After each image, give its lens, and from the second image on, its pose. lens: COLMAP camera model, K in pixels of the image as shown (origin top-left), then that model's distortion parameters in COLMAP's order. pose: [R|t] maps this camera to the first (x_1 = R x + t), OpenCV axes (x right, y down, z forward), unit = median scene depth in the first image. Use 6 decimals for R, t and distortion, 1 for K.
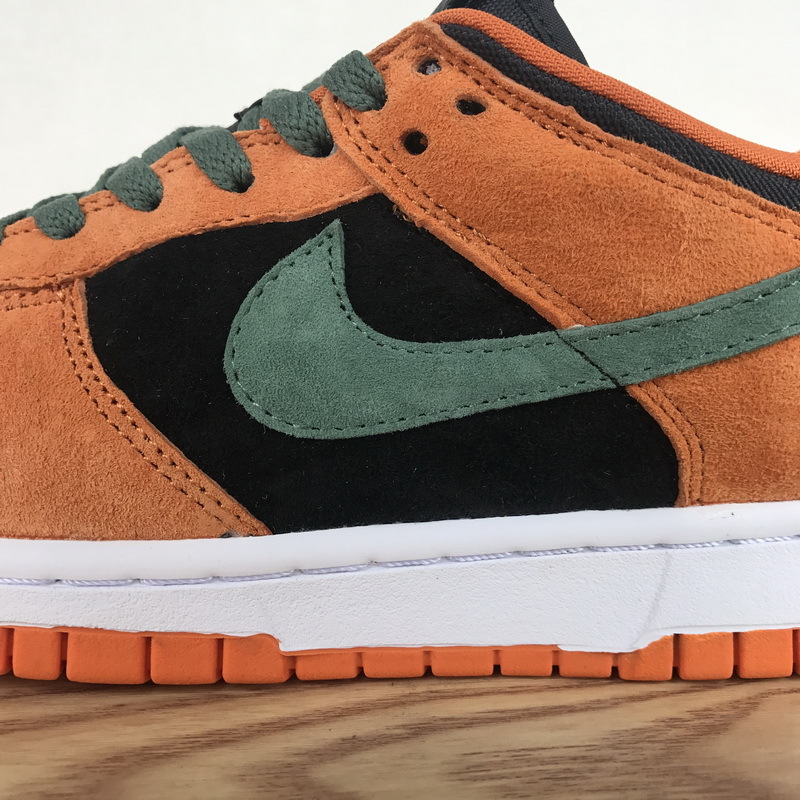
lens RADIAL K [[902.1, 0, 400.0], [0, 902.1, 400.0], [0, 0, 1]] dist [0.004710, -0.004156]
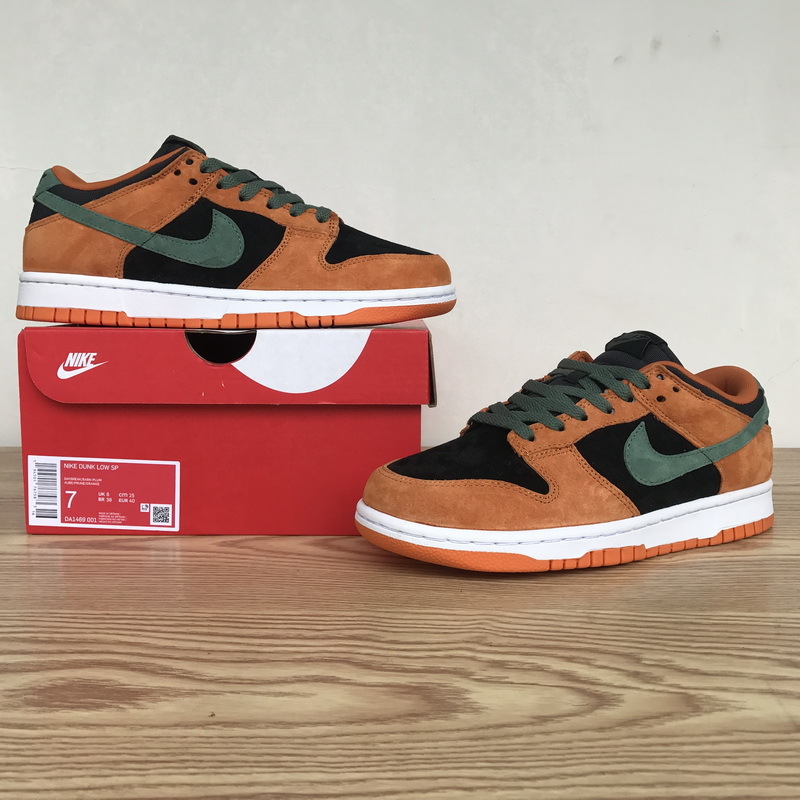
lens RADIAL K [[902.1, 0, 400.0], [0, 902.1, 400.0], [0, 0, 1]] dist [0.004710, -0.004156]
pose [[0.873130, -0.056177, 0.484240, -2.578516], [0.083658, 0.995869, -0.035312, -0.241631], [-0.480256, 0.071342, 0.874222, -1.589536]]
